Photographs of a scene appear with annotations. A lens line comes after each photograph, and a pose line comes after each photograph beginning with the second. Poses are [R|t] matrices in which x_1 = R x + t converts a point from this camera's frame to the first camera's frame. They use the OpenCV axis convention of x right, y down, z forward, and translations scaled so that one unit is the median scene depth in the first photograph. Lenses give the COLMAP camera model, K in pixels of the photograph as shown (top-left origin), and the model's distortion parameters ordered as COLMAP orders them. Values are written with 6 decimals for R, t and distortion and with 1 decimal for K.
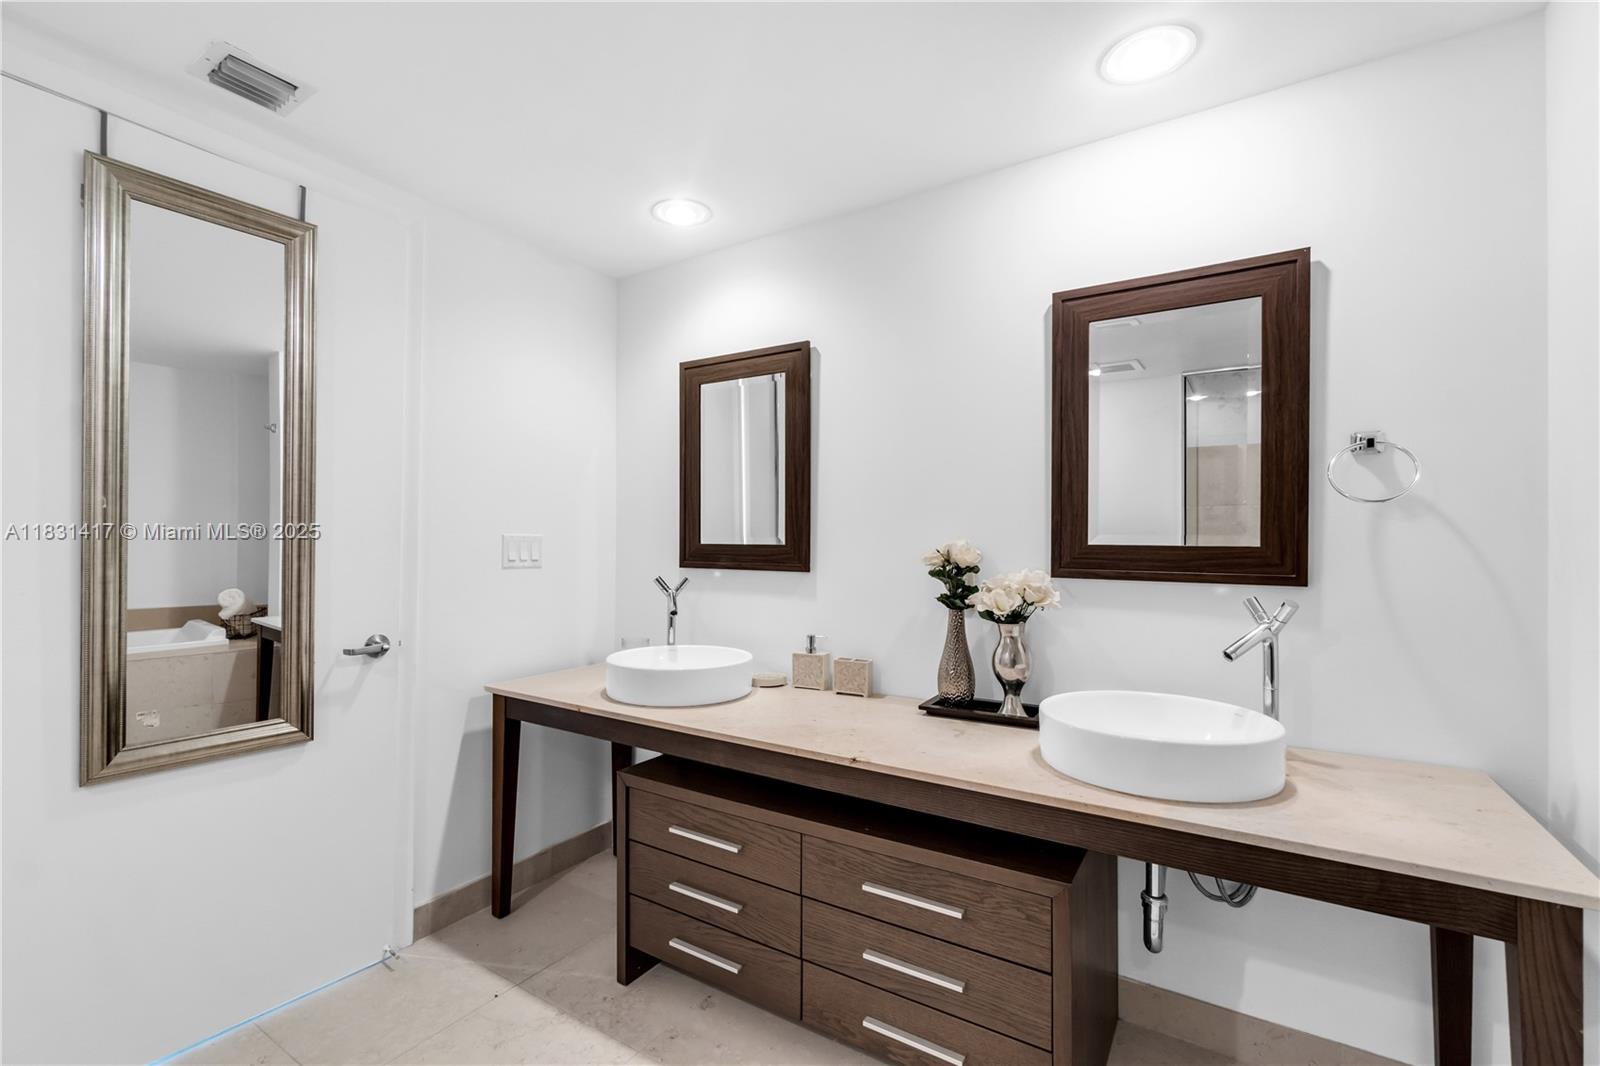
lens RADIAL K [[703.3, 0, 798.8], [0, 703.3, 539.1], [0, 0, 1]] dist [0.002328, -0.000023]
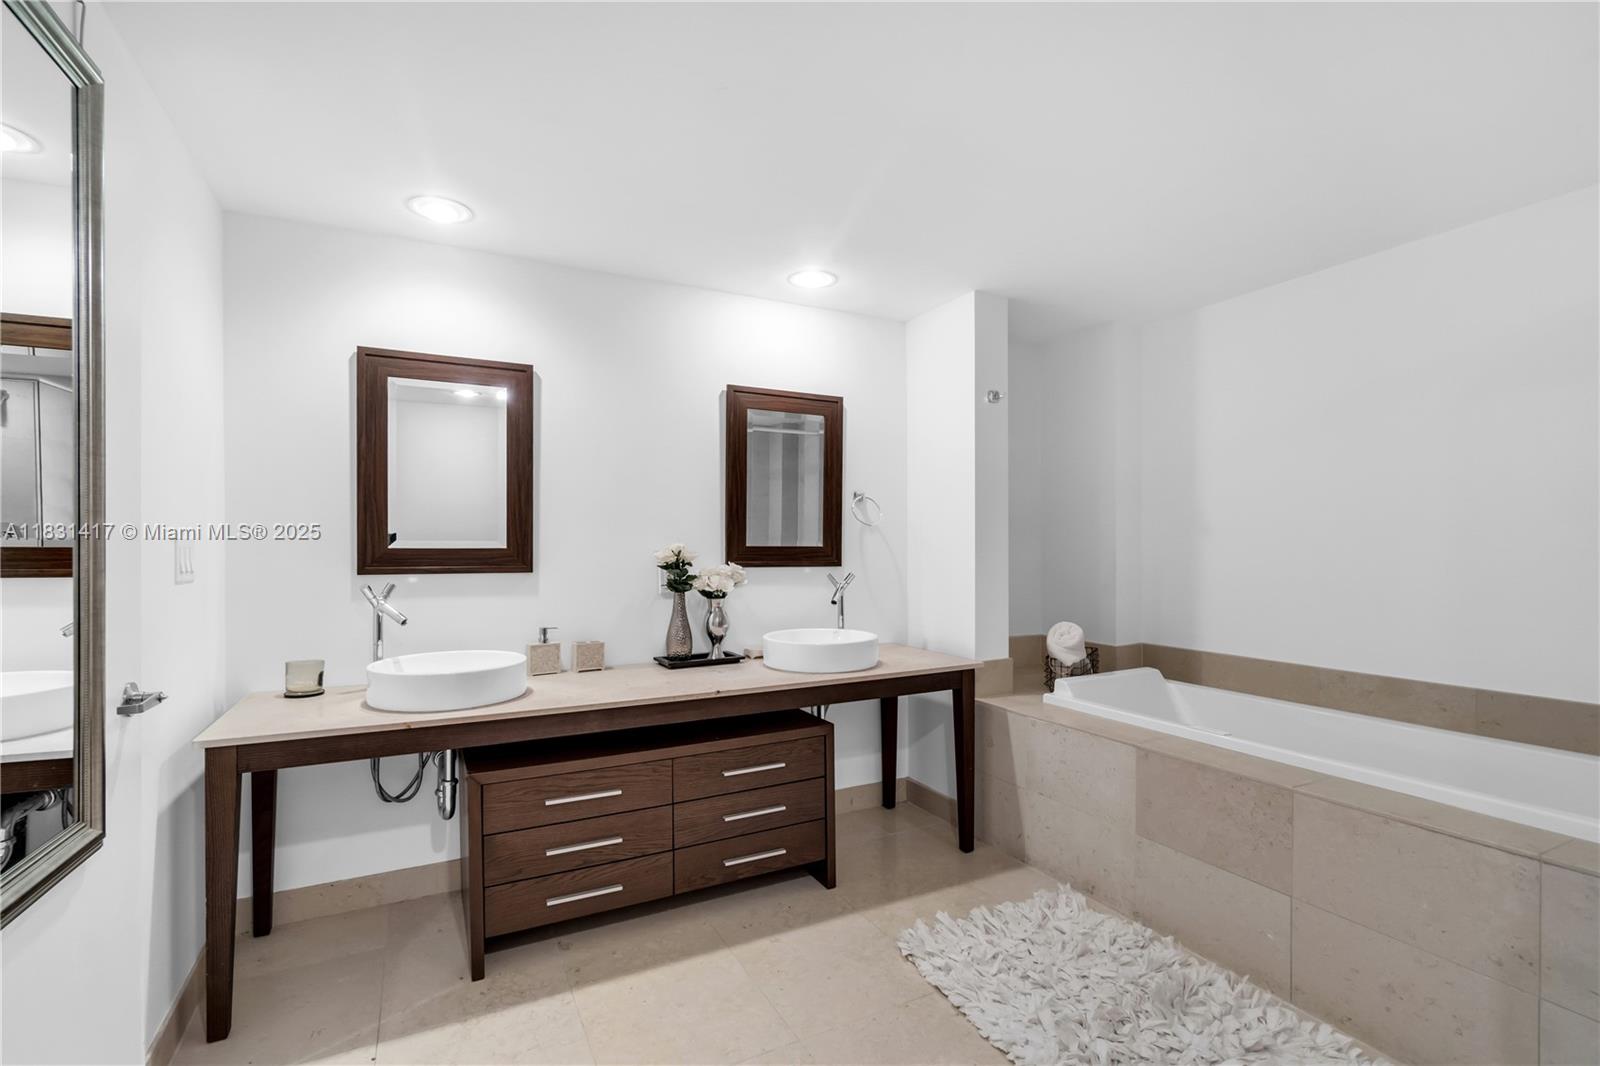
lens RADIAL K [[705.0, 0, 795.0], [0, 705.0, 547.3], [0, 0, 1]] dist [-0.004397, -0.000289]
pose [[0.495532, -0.006583, 0.868564, -0.915124], [0.001208, 0.999976, 0.006890, -0.000075], [-0.868589, -0.002365, 0.495528, 0.101414]]
